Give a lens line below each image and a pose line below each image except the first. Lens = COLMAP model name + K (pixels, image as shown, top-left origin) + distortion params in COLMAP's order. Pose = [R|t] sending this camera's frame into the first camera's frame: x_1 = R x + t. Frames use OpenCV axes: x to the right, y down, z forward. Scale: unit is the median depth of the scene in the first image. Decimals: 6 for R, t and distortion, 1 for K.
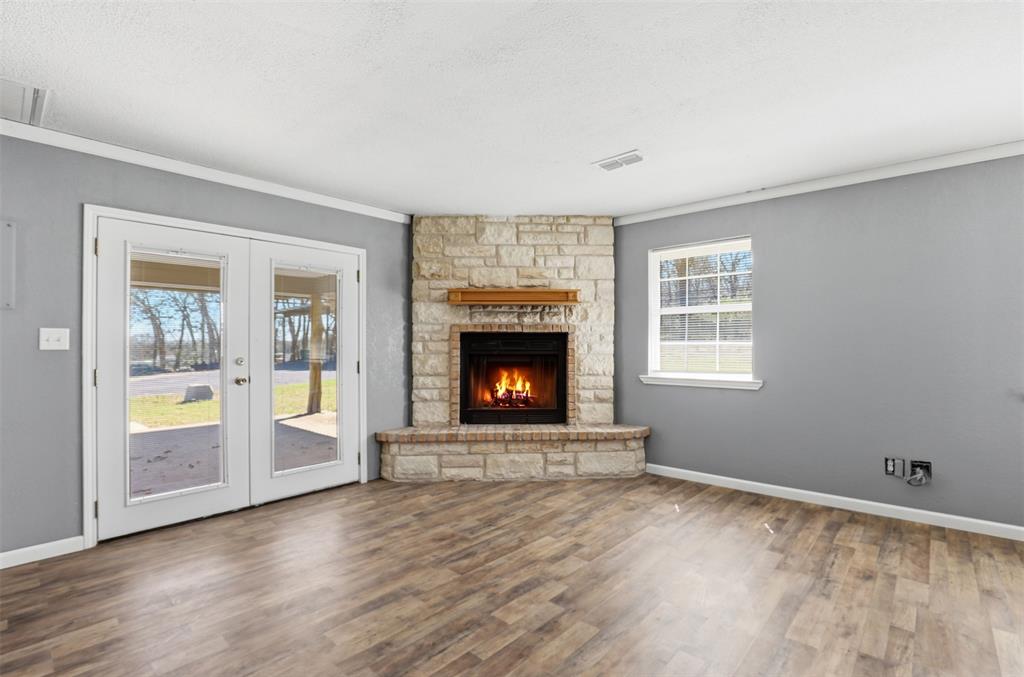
lens RADIAL K [[473.8, 0, 512.0], [0, 473.8, 338.5], [0, 0, 1]] dist [-0.034179, 0.000453]
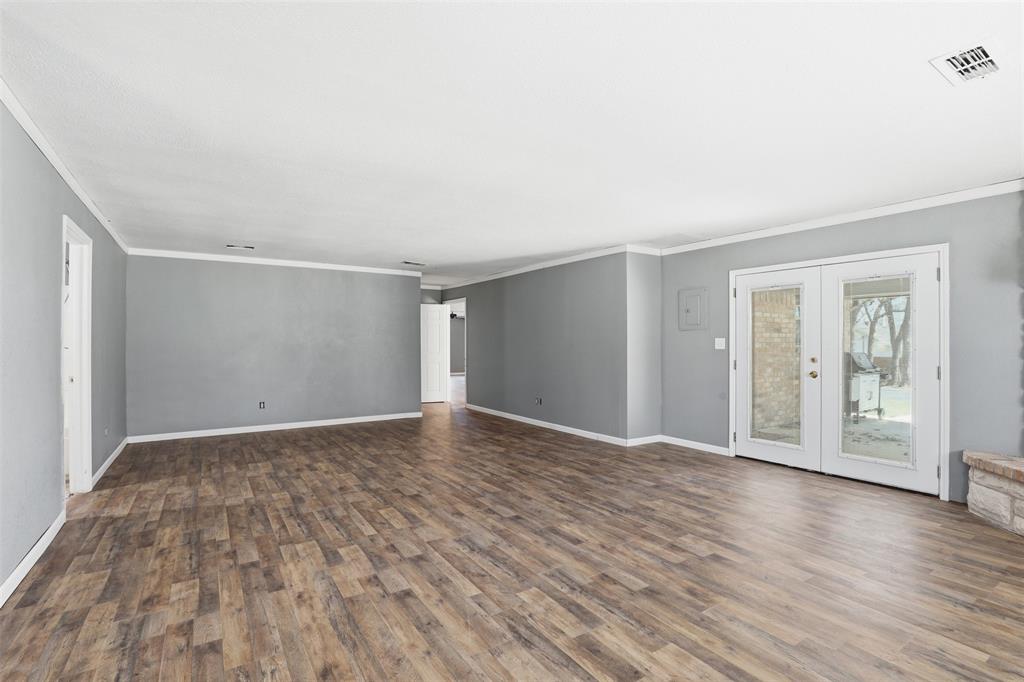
lens RADIAL K [[479.3, 0, 515.4], [0, 479.3, 344.3], [0, 0, 1]] dist [-0.037035, 0.007357]
pose [[-0.255629, 0.001644, -0.966774, 0.707245], [0.010617, 0.999943, -0.001107, -0.002522], [0.966717, -0.010547, -0.255631, 0.399475]]
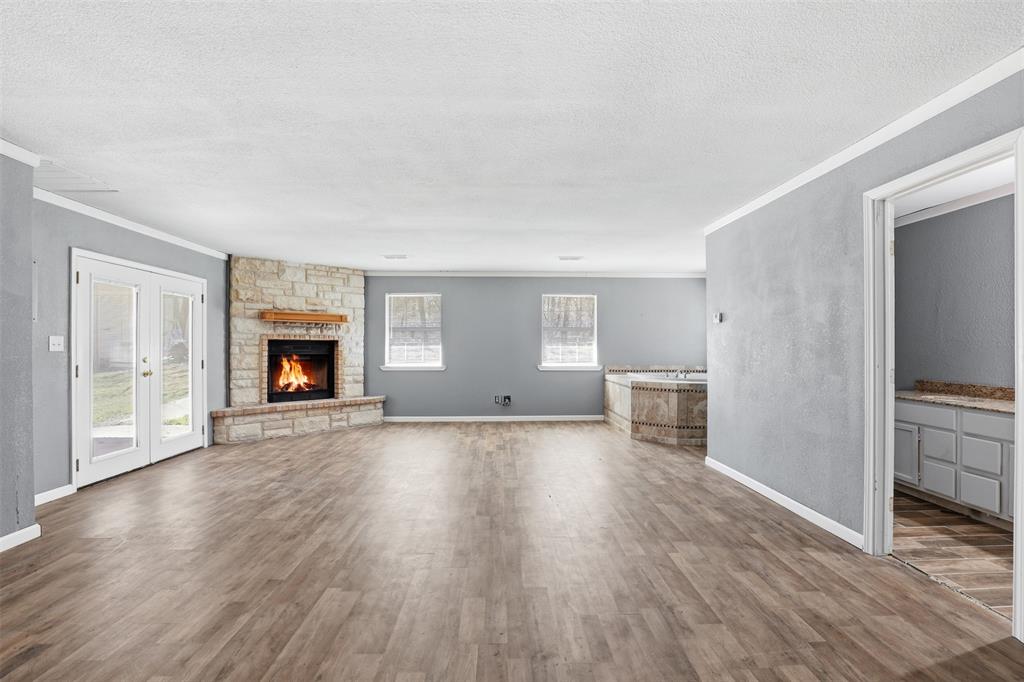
lens RADIAL K [[479.3, 0, 515.4], [0, 479.3, 344.3], [0, 0, 1]] dist [-0.037035, 0.007357]
pose [[0.720959, 0.006107, 0.692951, -0.574949], [-0.008763, 0.999962, 0.000304, -0.005979], [-0.692922, -0.006292, 0.720985, -0.587803]]
